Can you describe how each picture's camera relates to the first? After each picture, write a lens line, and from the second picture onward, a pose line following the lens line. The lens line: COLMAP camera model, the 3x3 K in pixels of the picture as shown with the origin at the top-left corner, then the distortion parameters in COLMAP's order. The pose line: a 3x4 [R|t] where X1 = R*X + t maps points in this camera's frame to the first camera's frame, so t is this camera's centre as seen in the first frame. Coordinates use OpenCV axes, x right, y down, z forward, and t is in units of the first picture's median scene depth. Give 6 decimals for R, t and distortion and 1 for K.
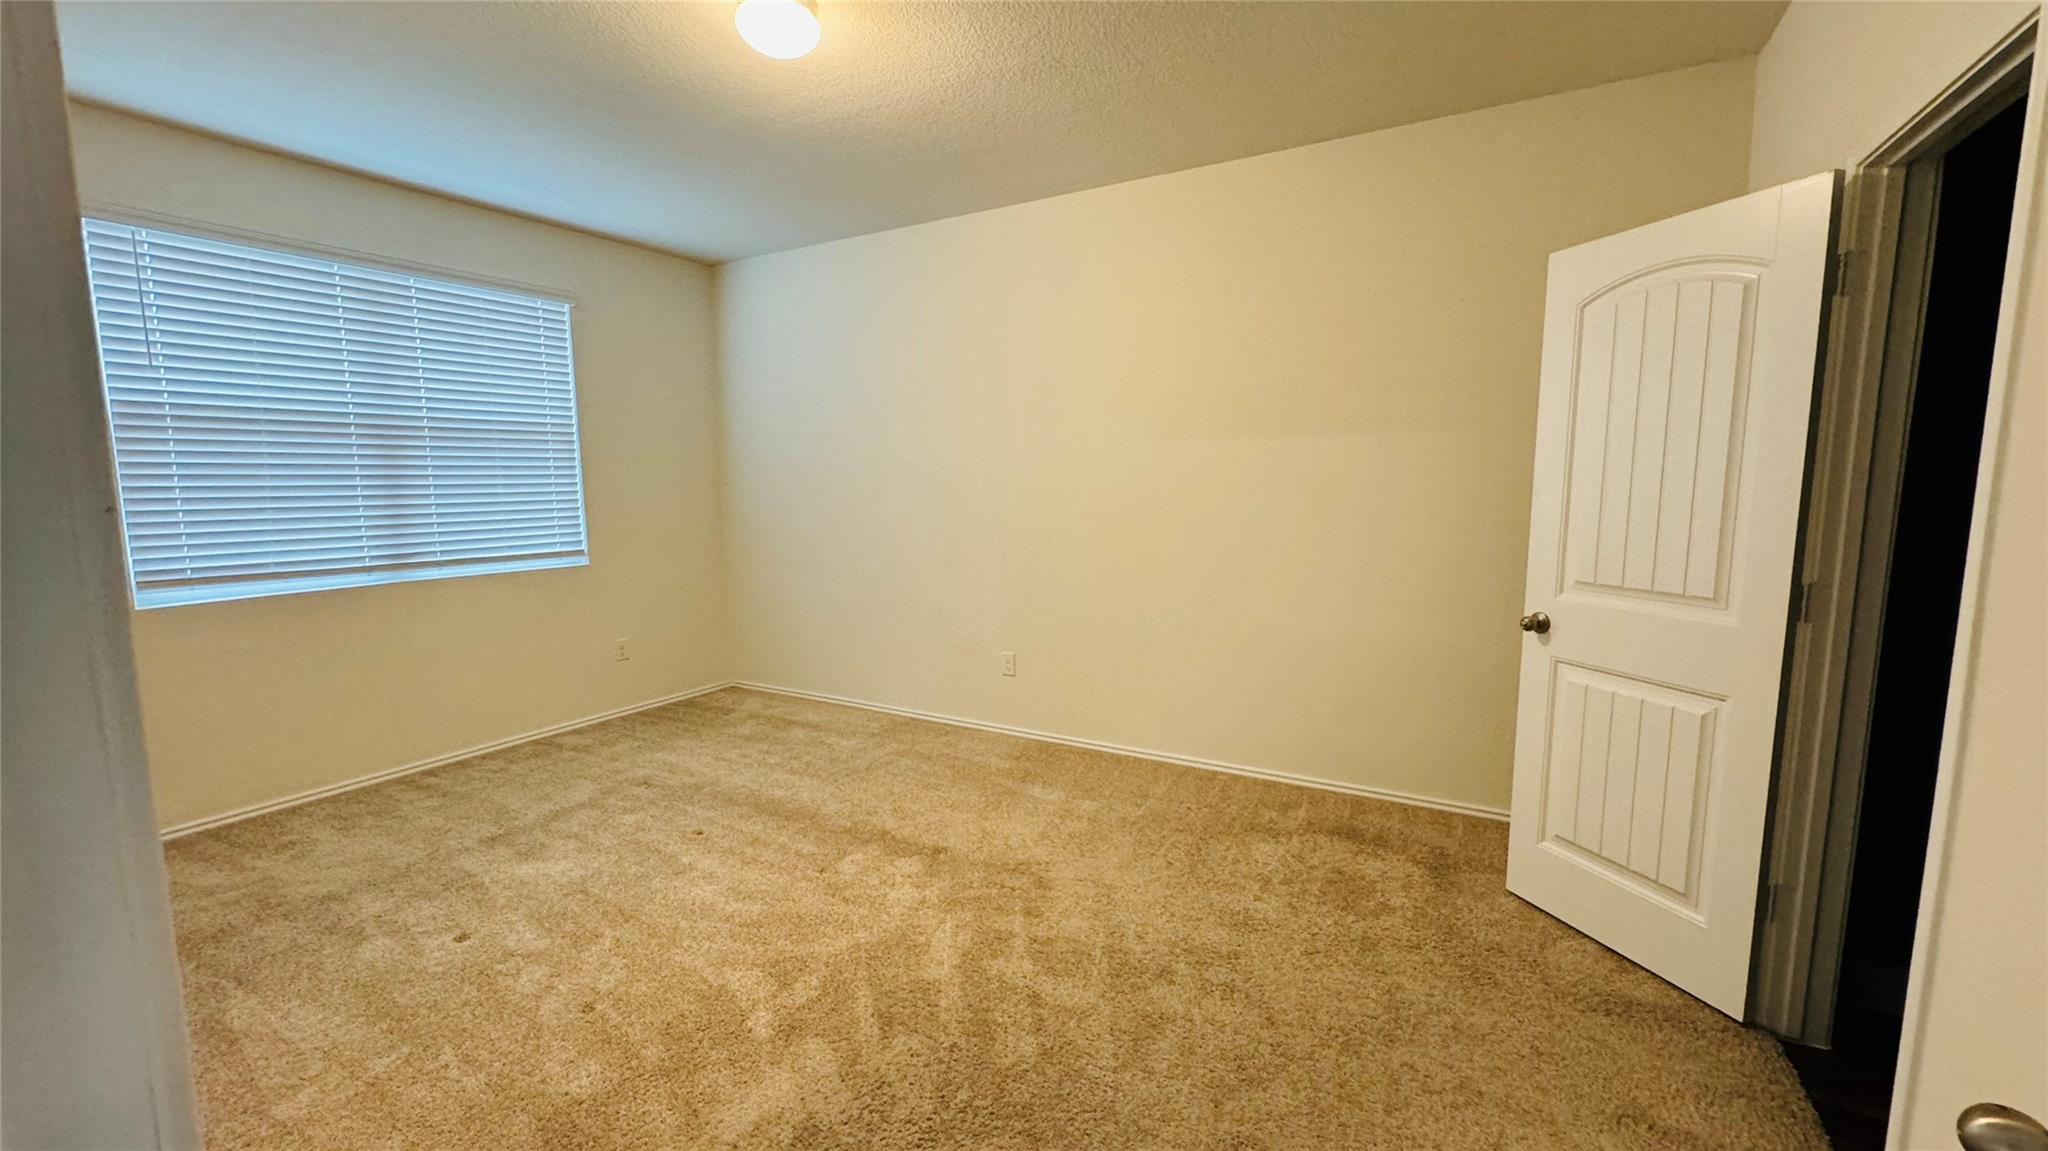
lens RADIAL K [[818.7, 0, 1023.8], [0, 818.7, 578.1], [0, 0, 1]] dist [-0.000622, 0.000191]
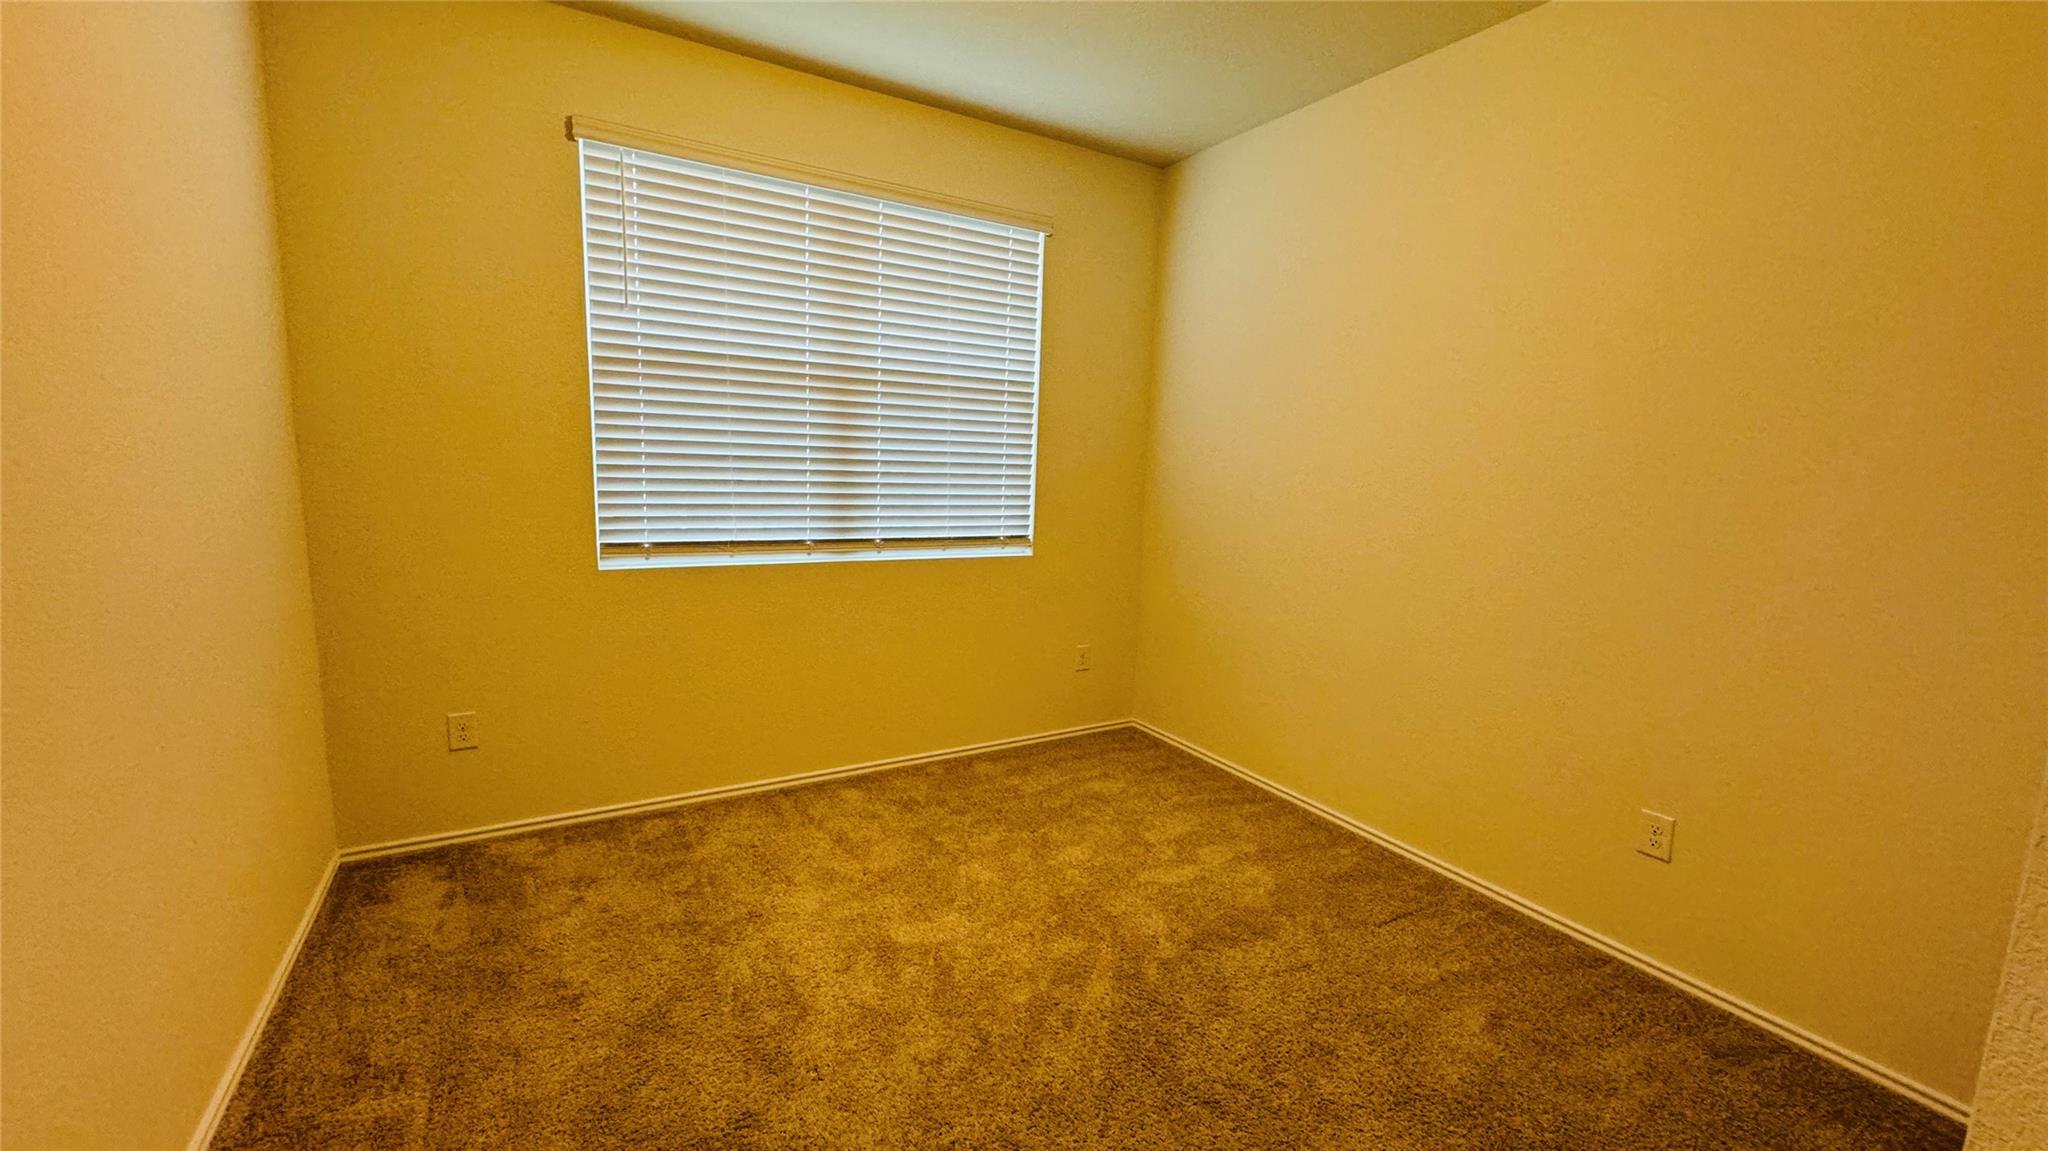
lens RADIAL K [[780.8, 0, 1024.0], [0, 780.8, 575.5], [0, 0, 1]] dist [-0.000781, 0.000076]
pose [[0.872853, 0.108848, -0.475688, -0.208783], [-0.098920, 0.994034, 0.045947, -0.039023], [0.477851, 0.006950, 0.878413, 0.389319]]
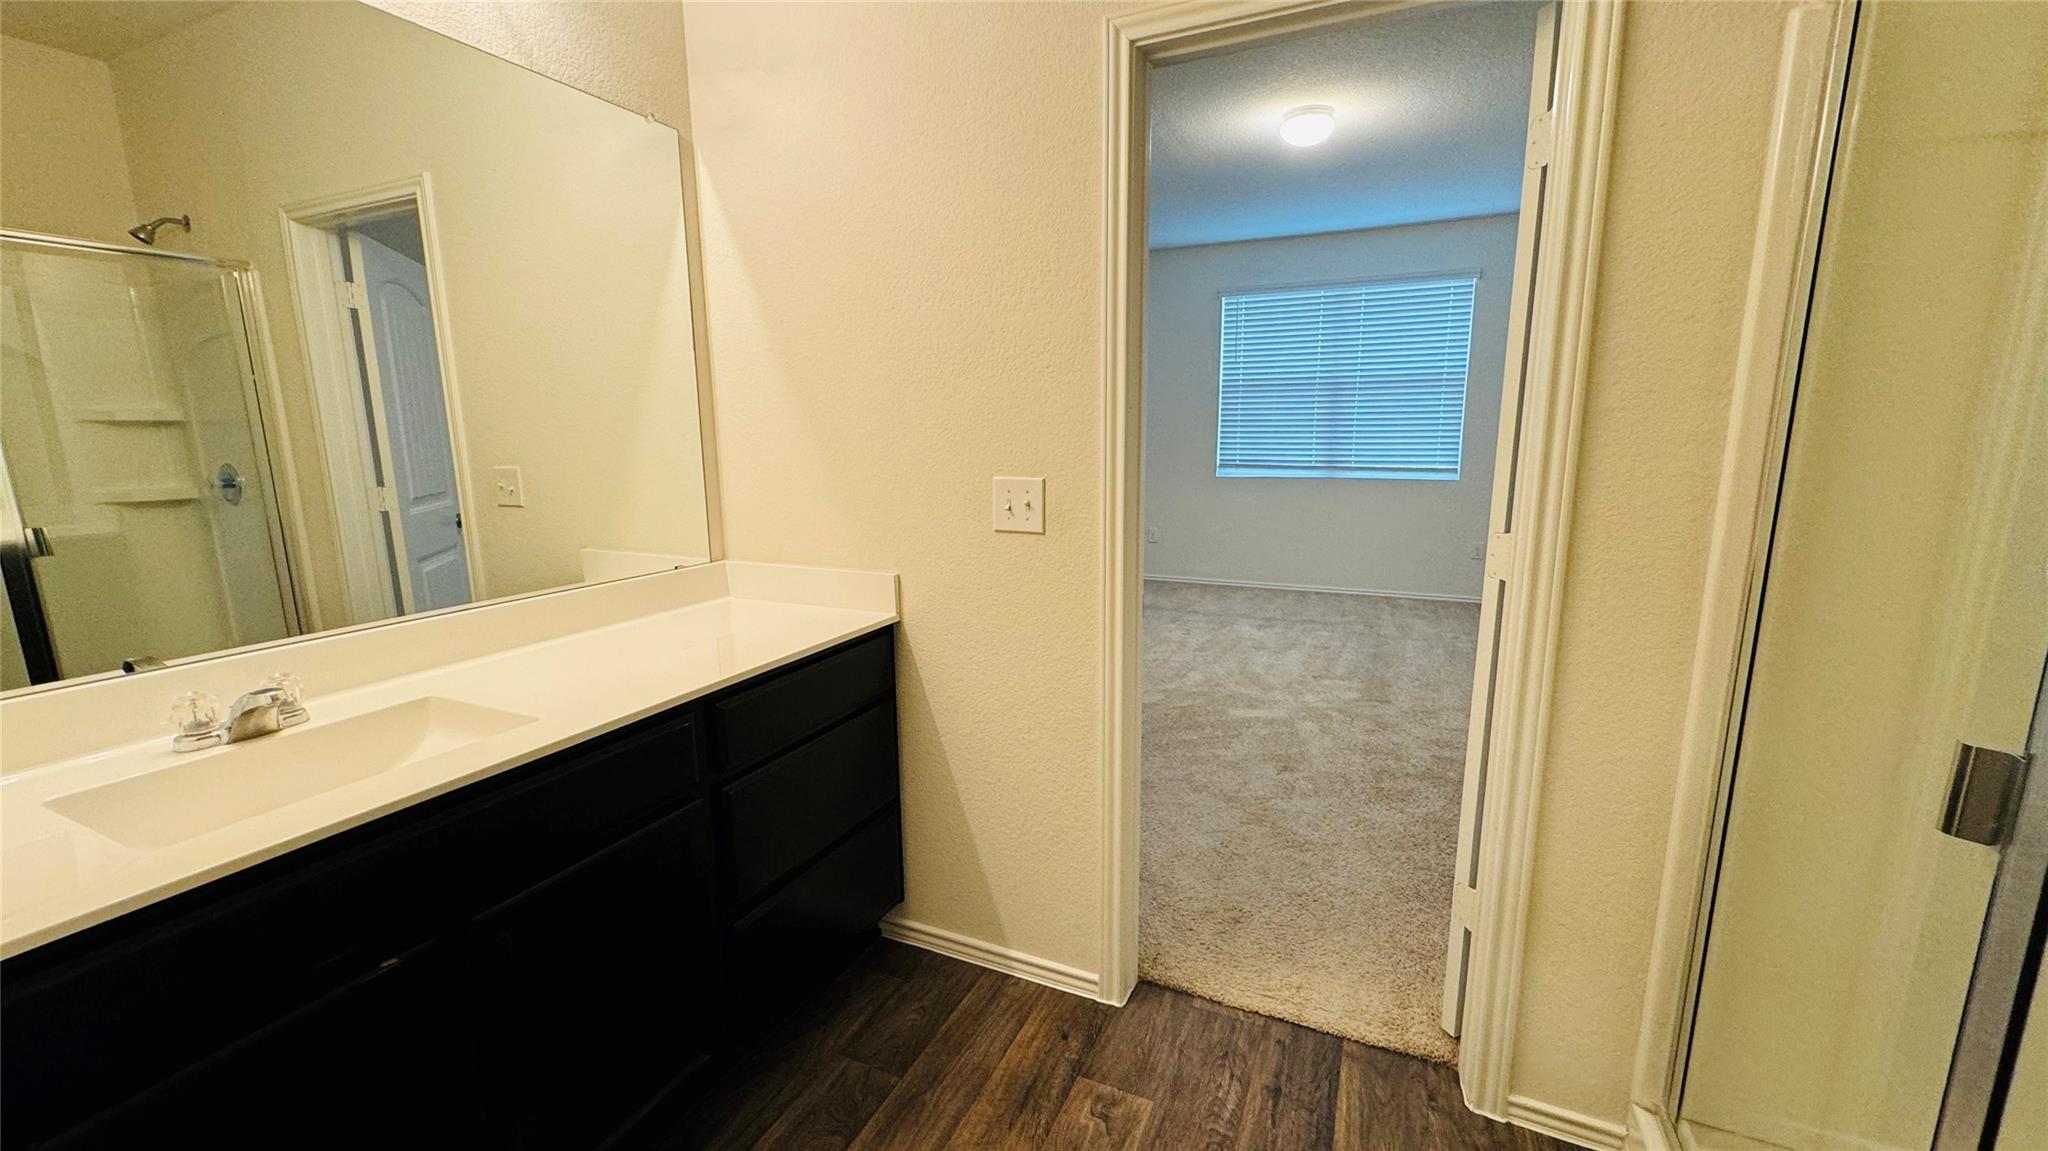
lens RADIAL K [[816.1, 0, 1024.6], [0, 816.1, 578.4], [0, 0, 1]] dist [-0.002090, 0.000277]
pose [[0.097378, 0.189465, -0.977047, 0.901156], [-0.112152, 0.977548, 0.178385, -0.022389], [0.988908, 0.092207, 0.116441, 0.224048]]
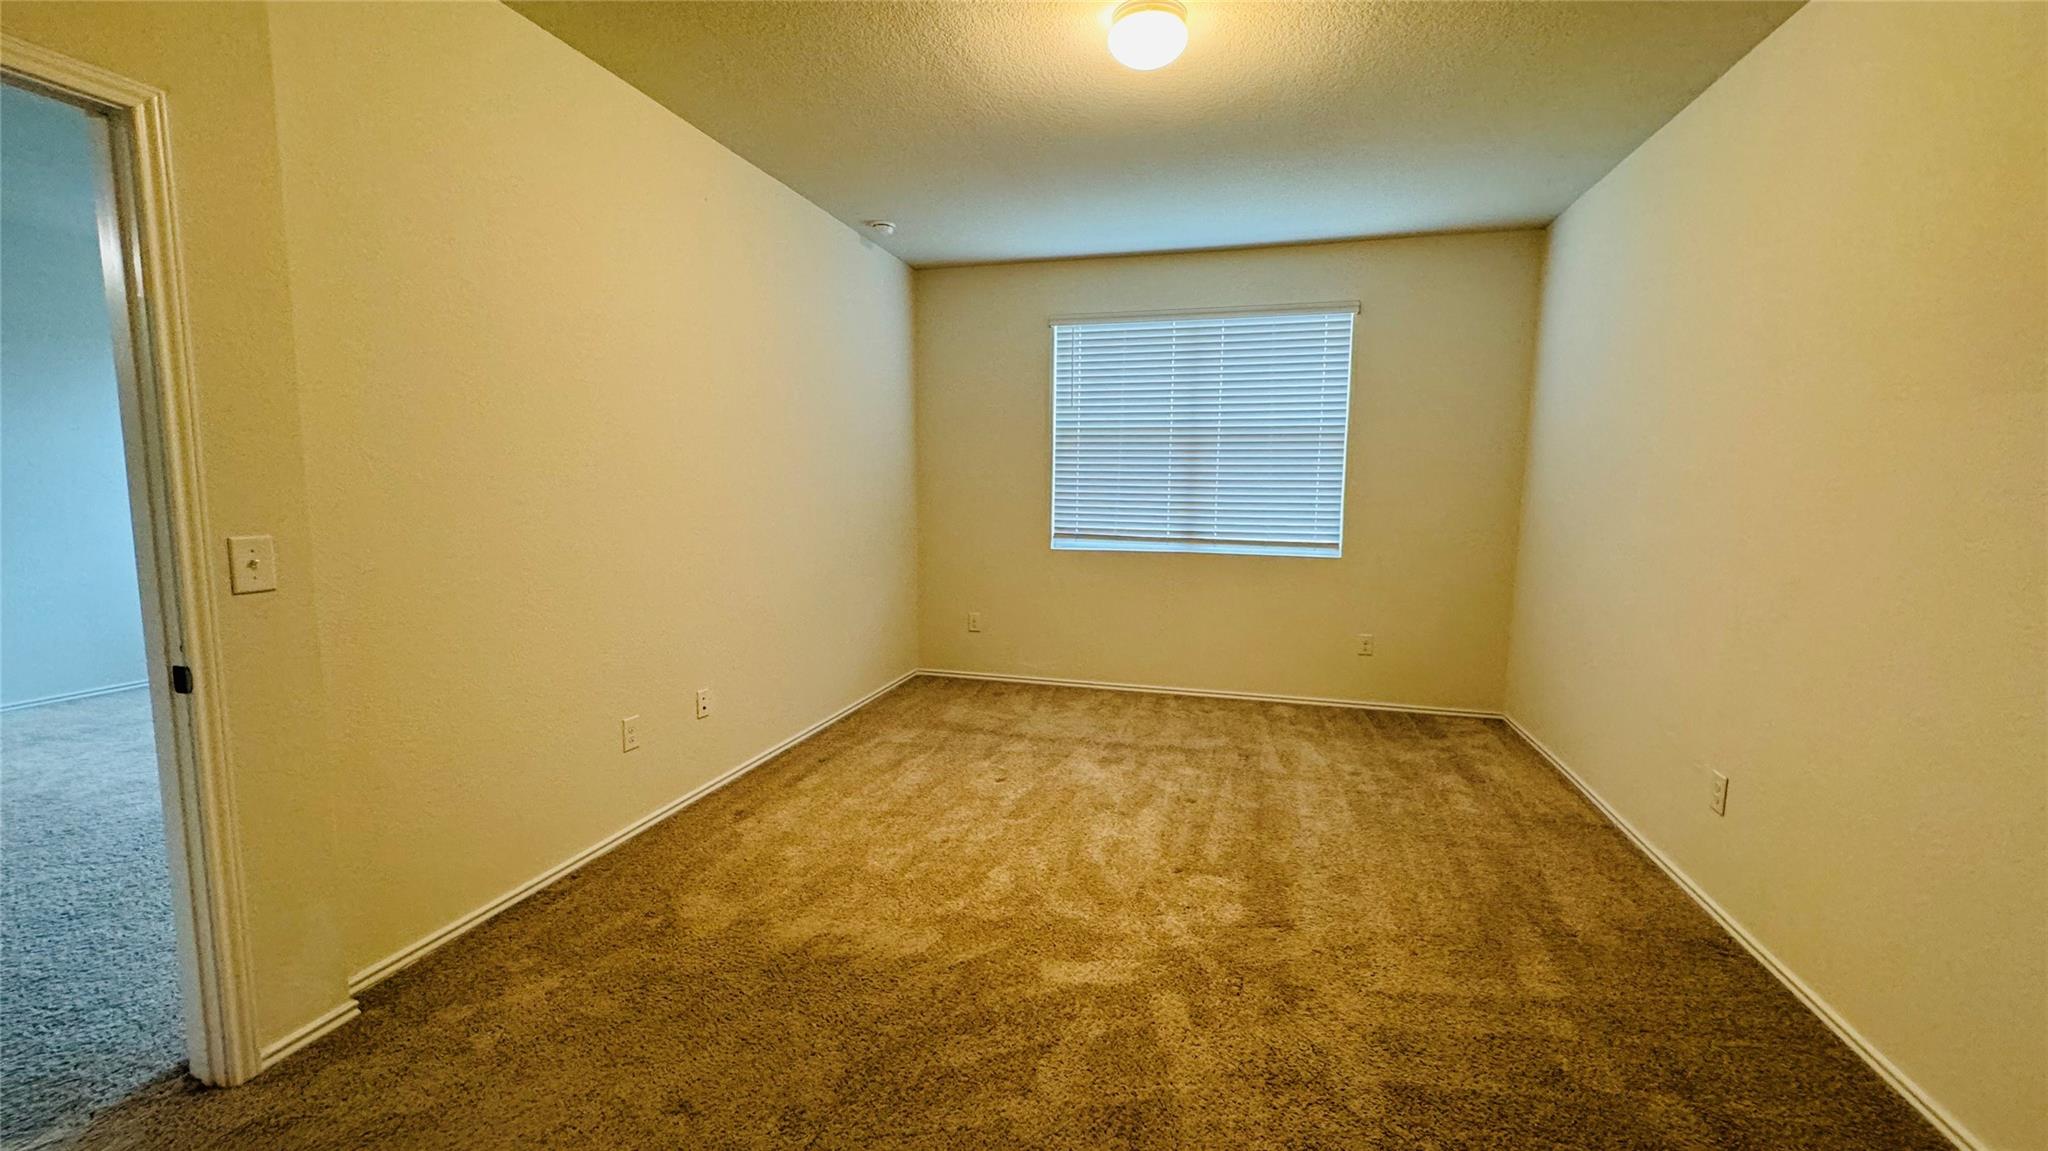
lens RADIAL K [[816.1, 0, 1024.6], [0, 816.1, 578.4], [0, 0, 1]] dist [-0.002090, 0.000277]
pose [[0.257553, 0.126572, -0.957938, 0.483984], [-0.126983, 0.987219, 0.096300, -0.050697], [0.957884, 0.096839, 0.270334, 0.414050]]
